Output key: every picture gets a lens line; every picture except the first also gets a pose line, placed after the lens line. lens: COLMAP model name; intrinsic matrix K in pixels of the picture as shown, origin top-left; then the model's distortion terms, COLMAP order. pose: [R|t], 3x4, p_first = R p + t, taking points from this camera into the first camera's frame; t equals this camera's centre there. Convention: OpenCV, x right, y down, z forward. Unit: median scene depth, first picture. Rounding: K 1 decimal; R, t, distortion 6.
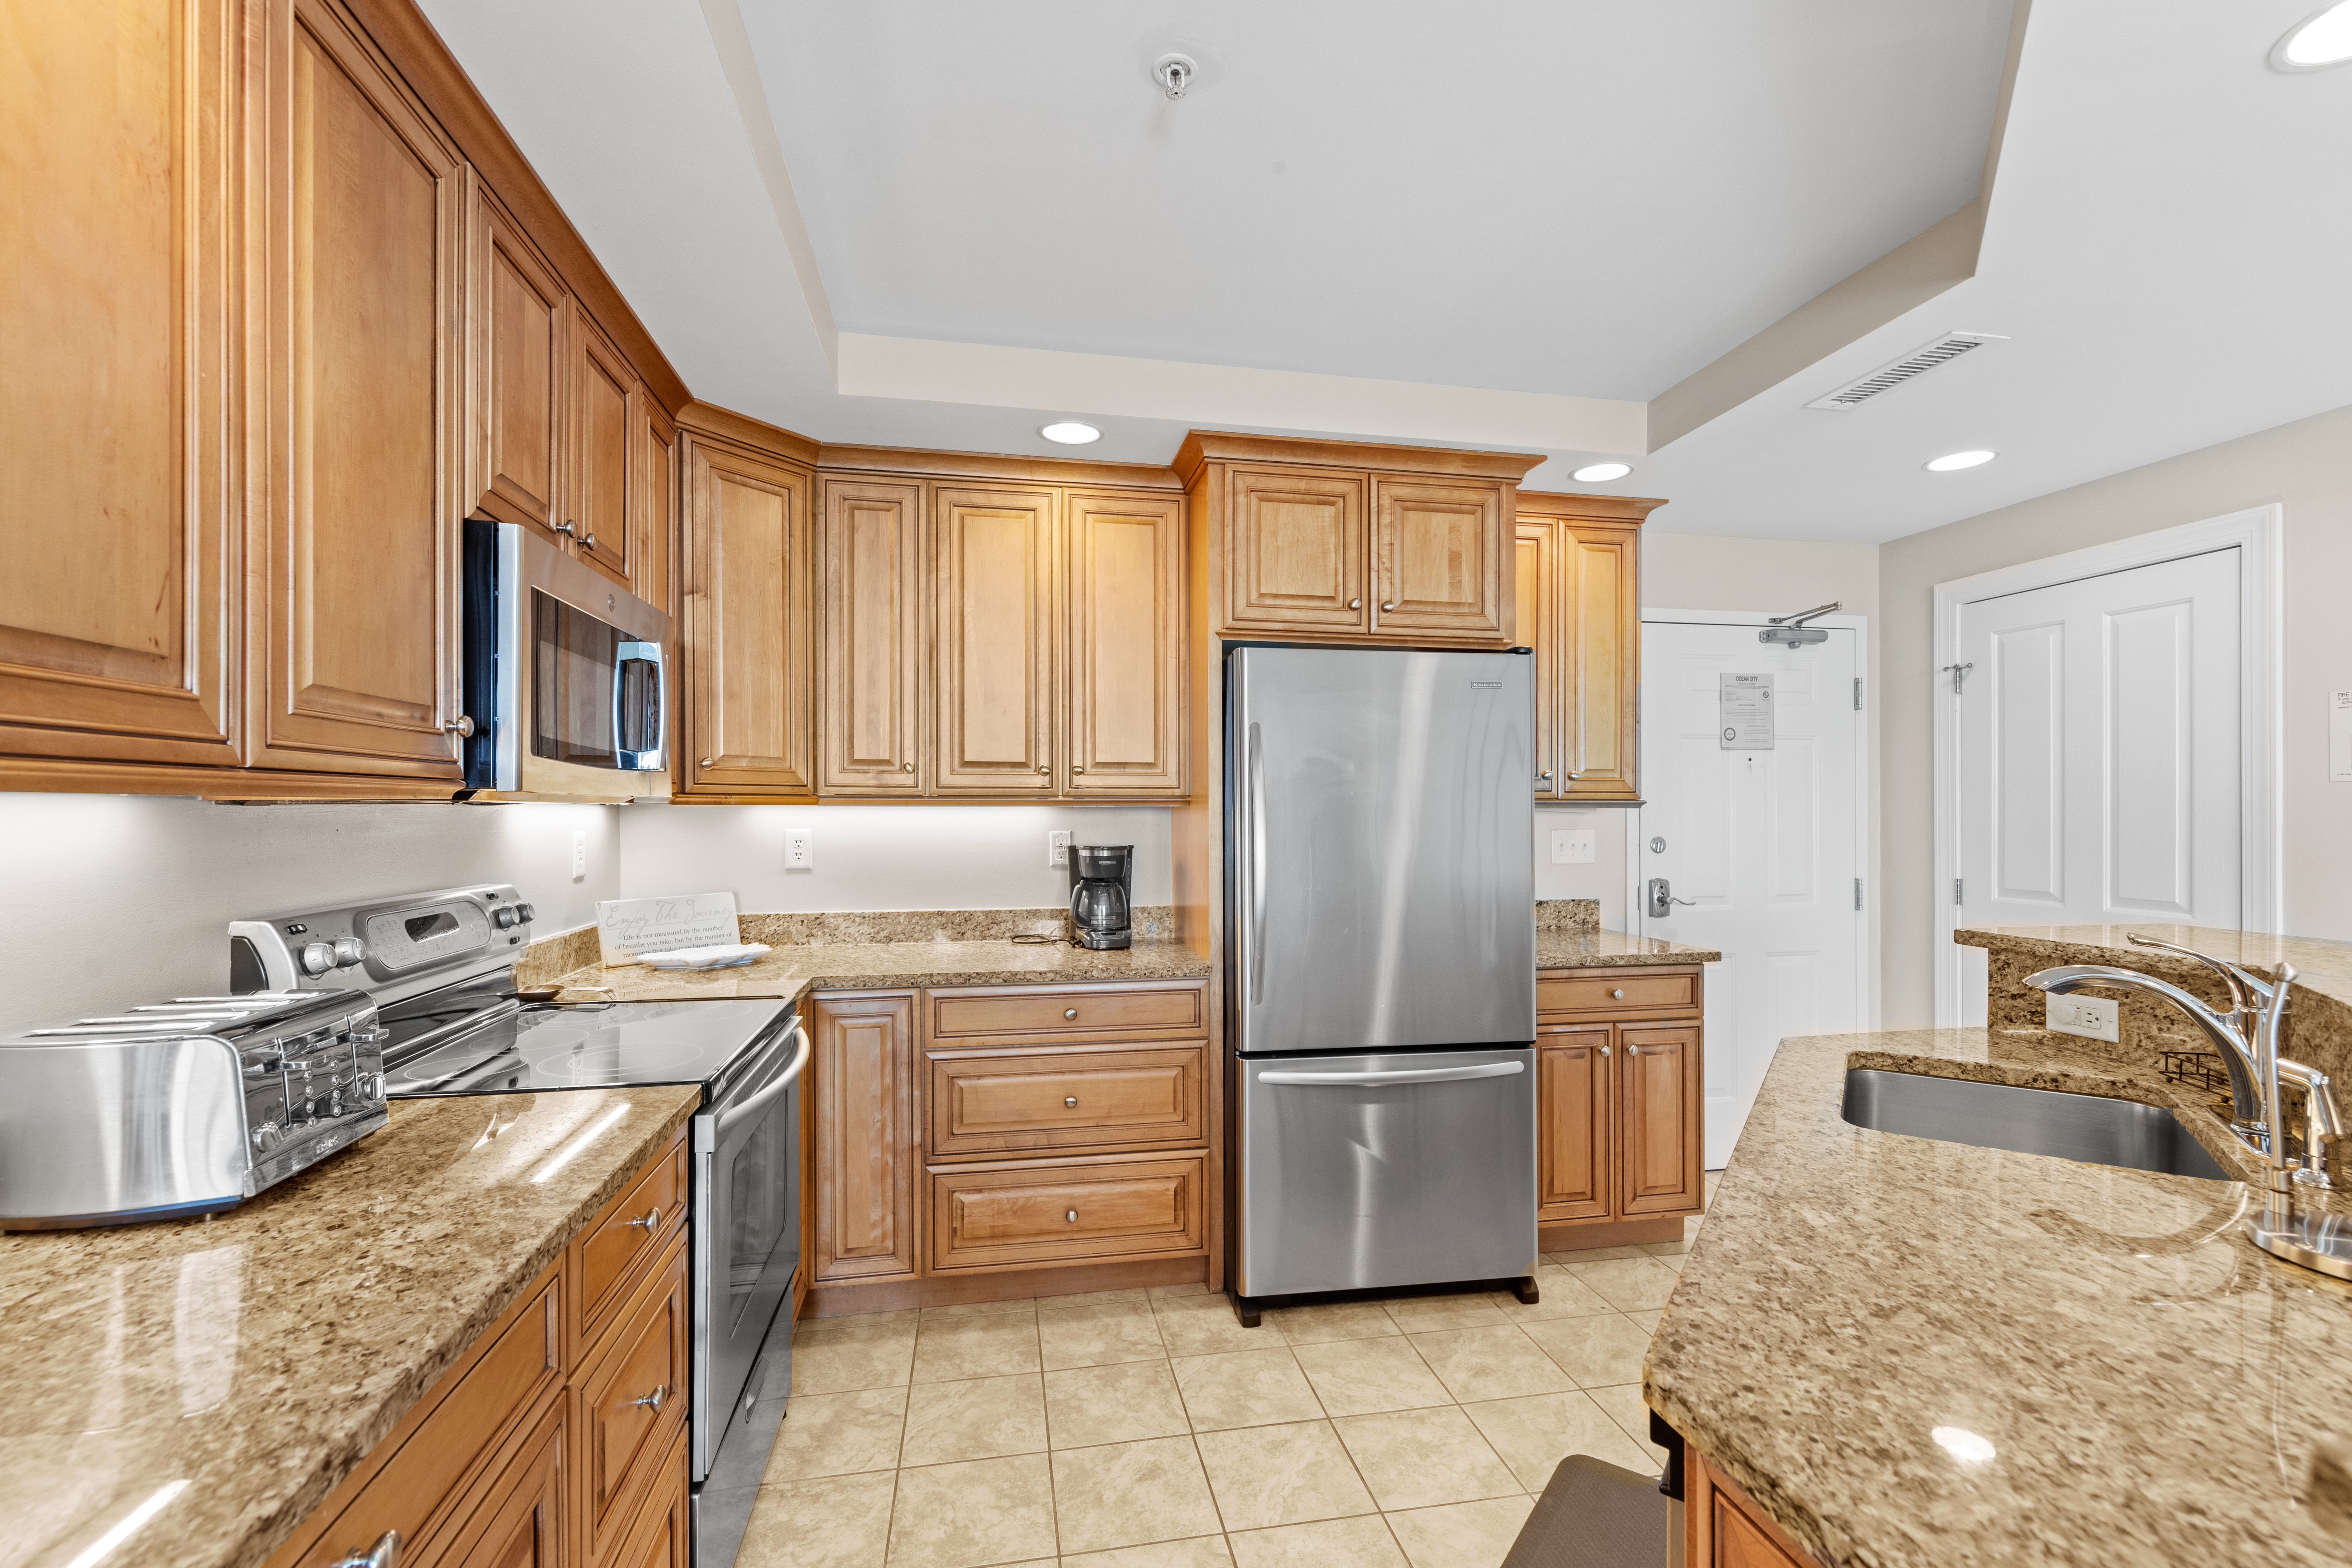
lens RADIAL K [[1037.5, 0, 1206.1], [0, 1037.5, 818.0], [0, 0, 1]] dist [-0.000849, -0.000037]
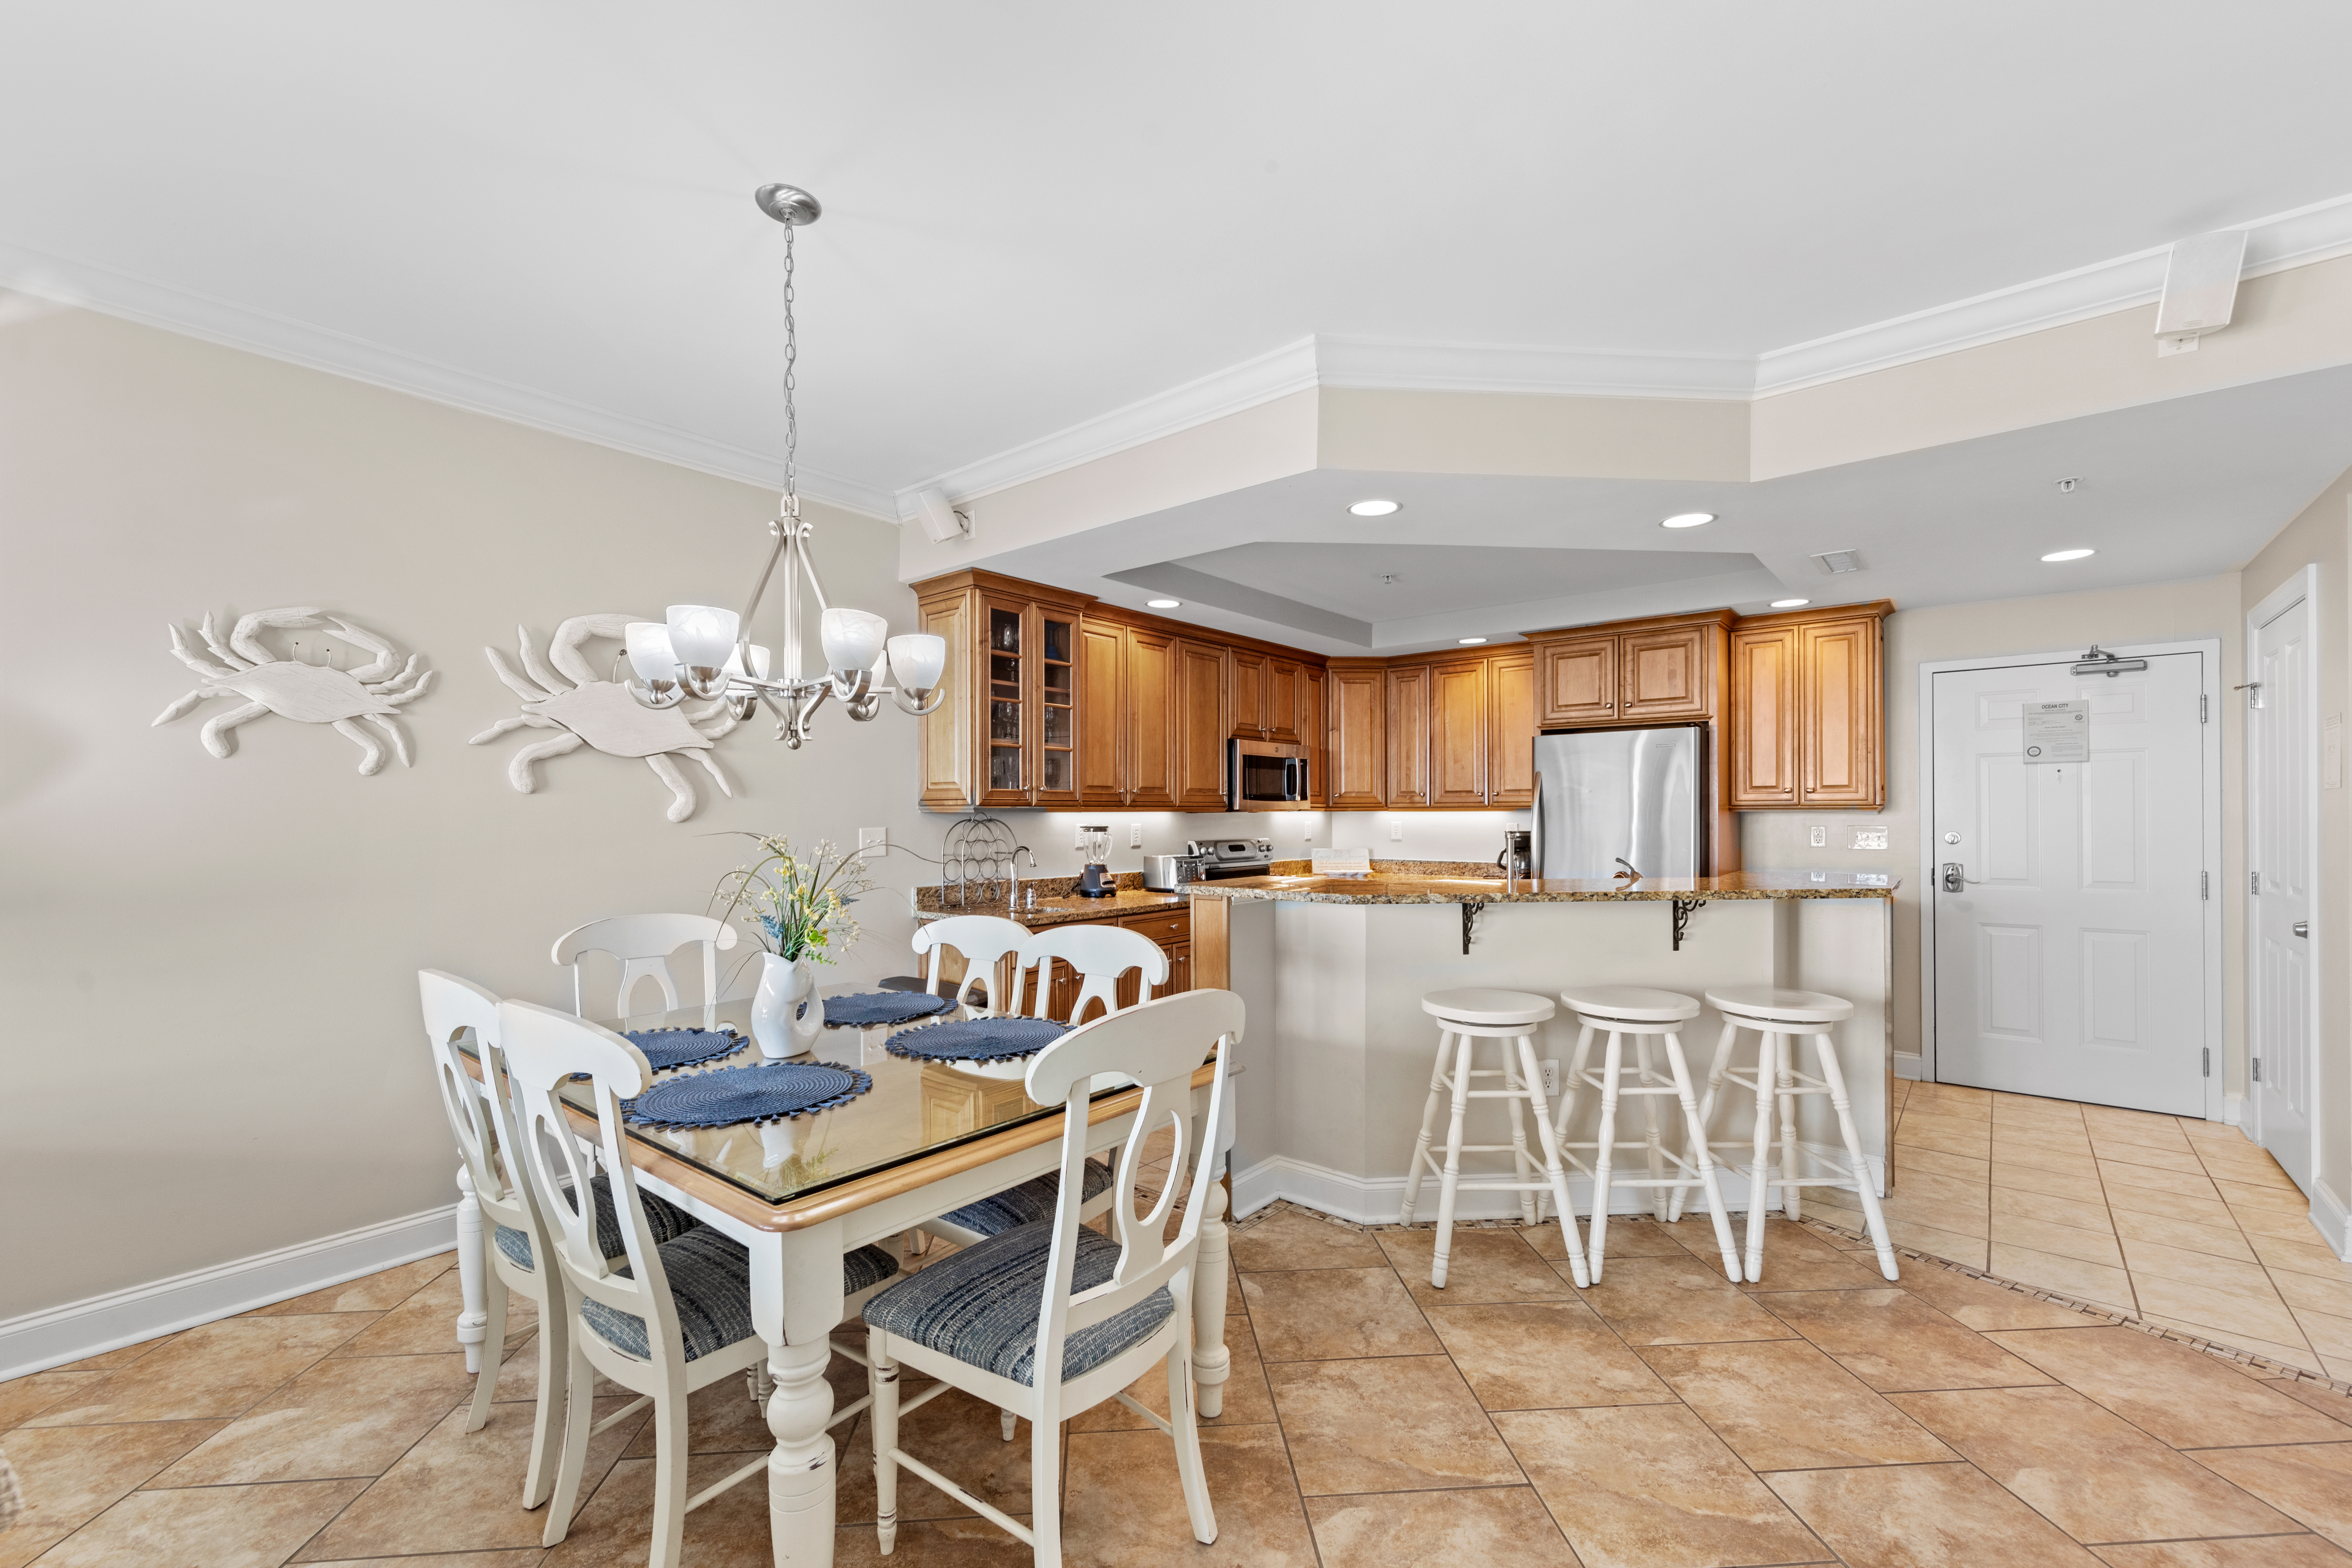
lens RADIAL K [[982.2, 0, 1176.5], [0, 982.2, 803.4], [0, 0, 1]] dist [0.002149, 0.000016]
pose [[0.622425, -0.008208, -0.782636, 1.041248], [-0.001389, 0.999932, -0.011592, -0.003560], [0.782678, 0.008302, 0.622371, -0.732707]]
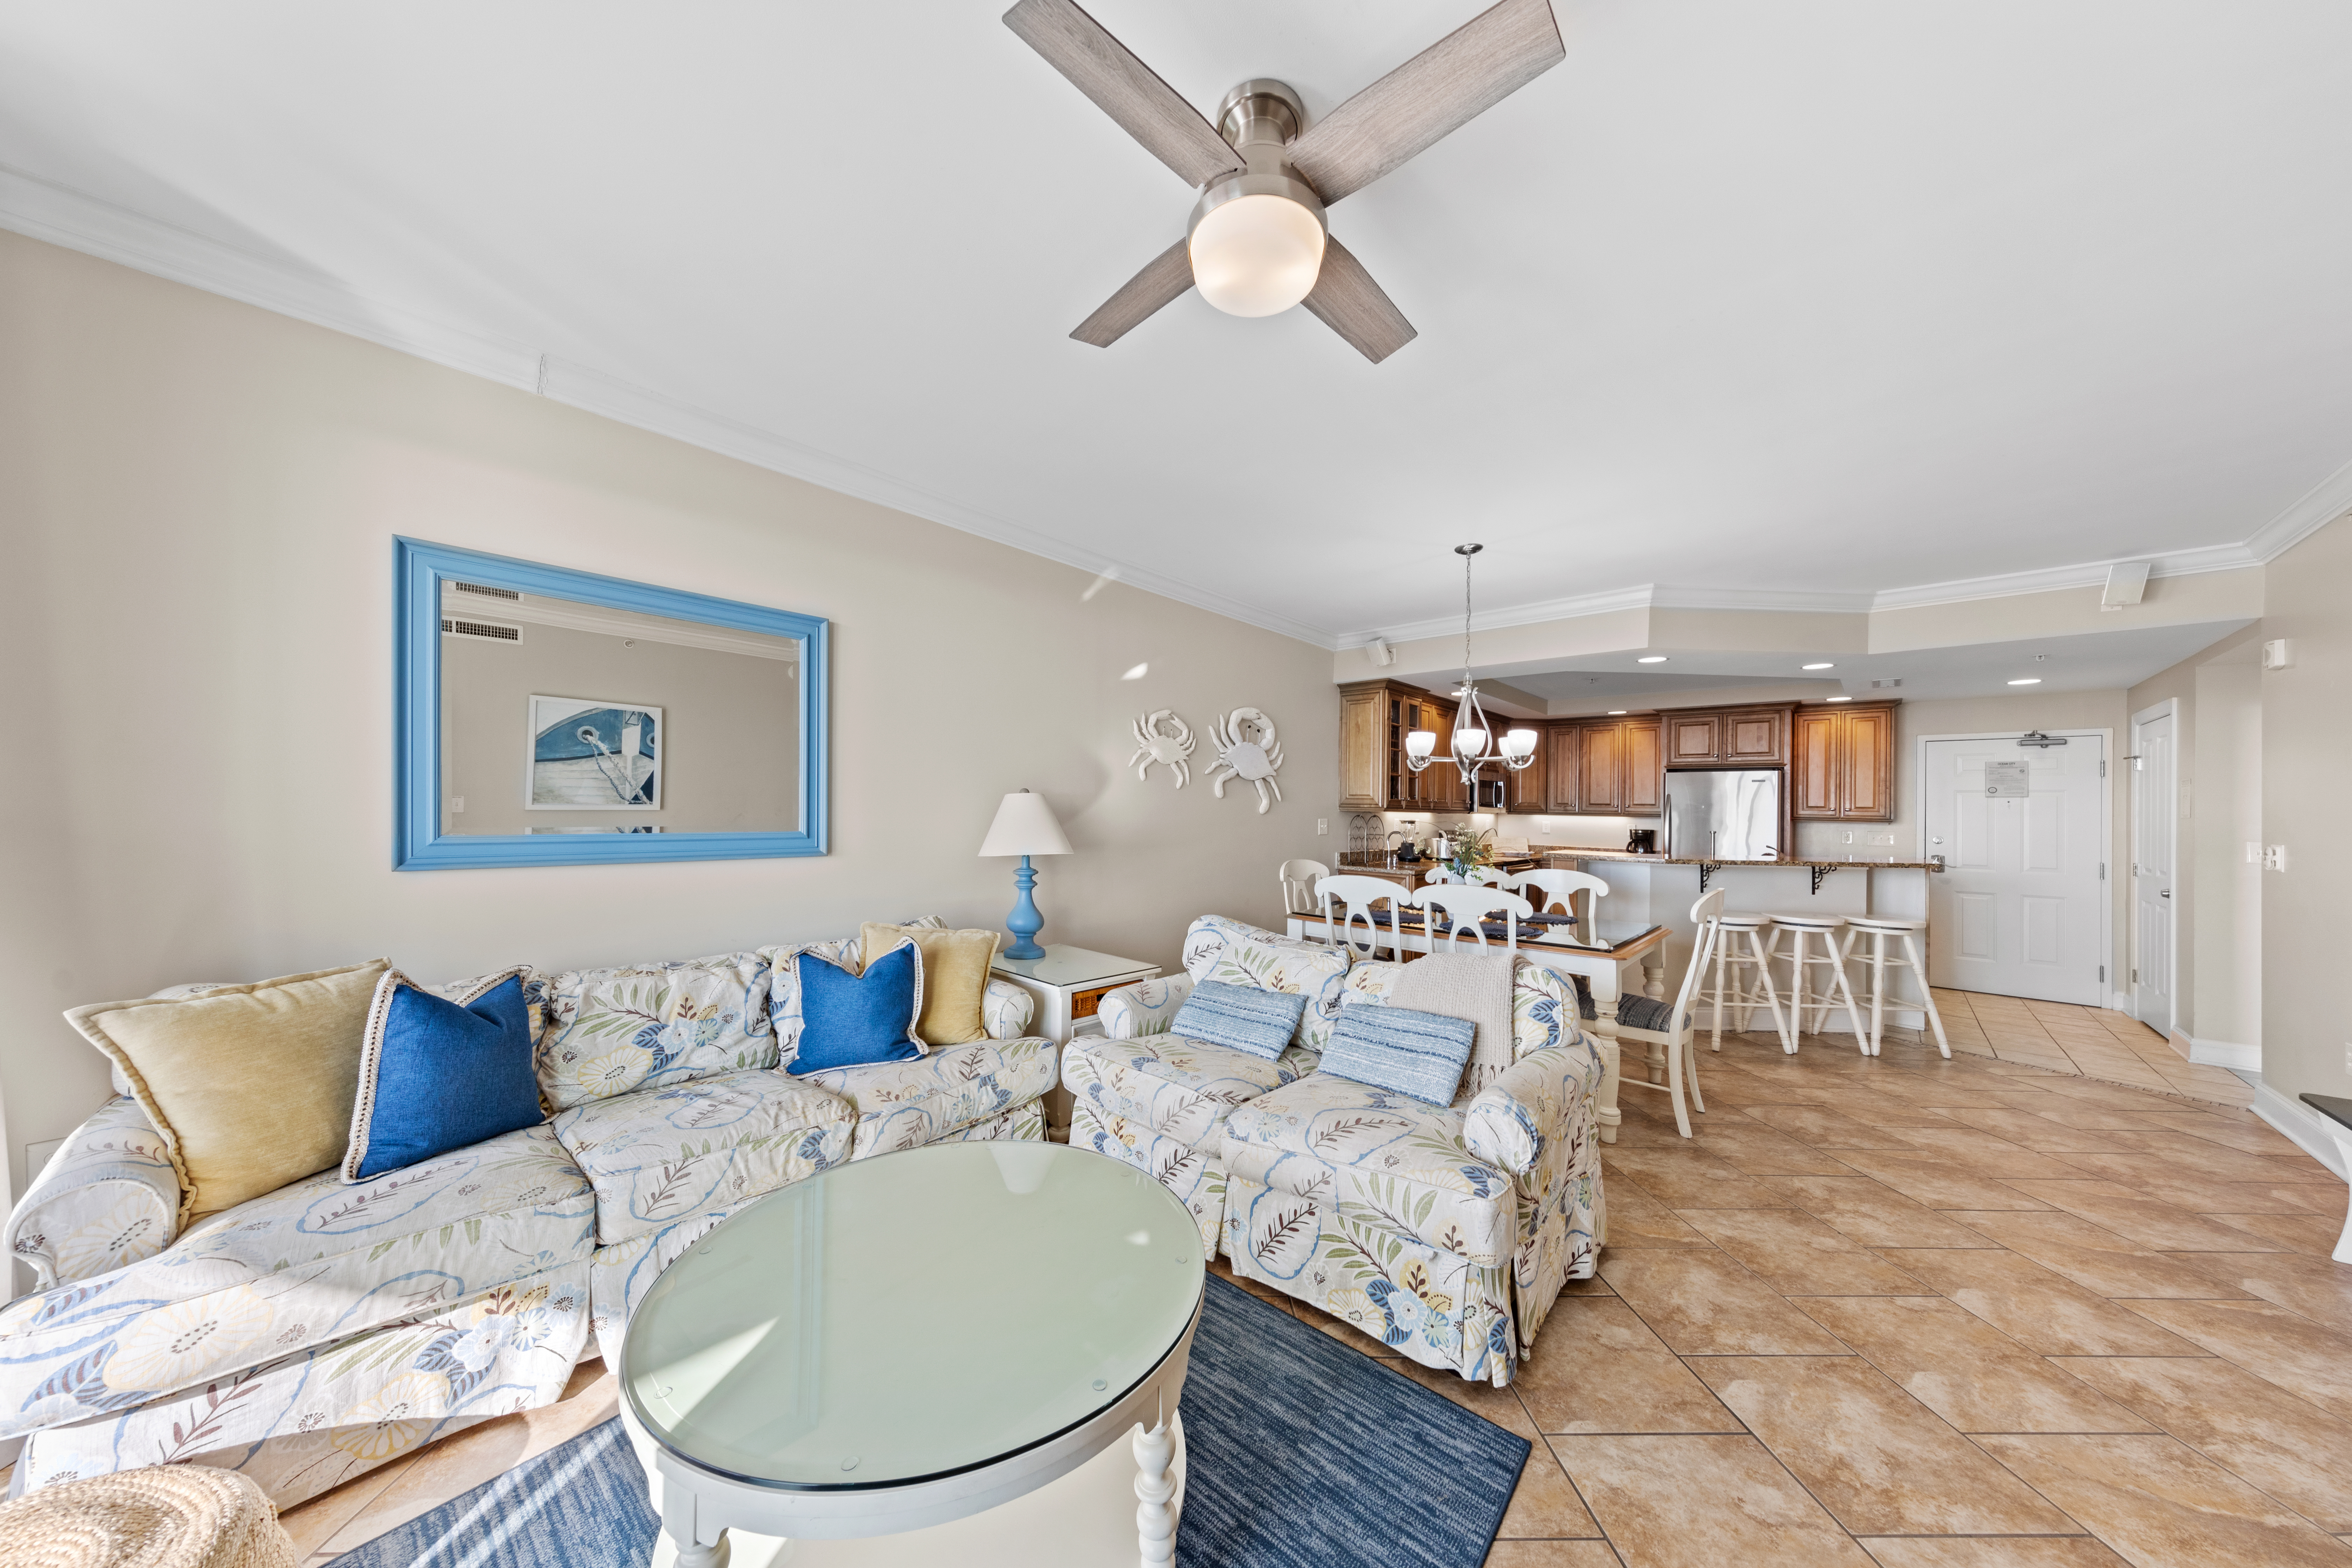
lens RADIAL K [[763.8, 0, 1161.9], [0, 763.8, 794.0], [0, 0, 1]] dist [0.002731, 0.000215]
pose [[0.579345, -0.000531, -0.815083, 1.052826], [-0.025377, 0.999503, -0.018689, -0.000812], [0.814688, 0.031512, 0.579043, -1.710058]]
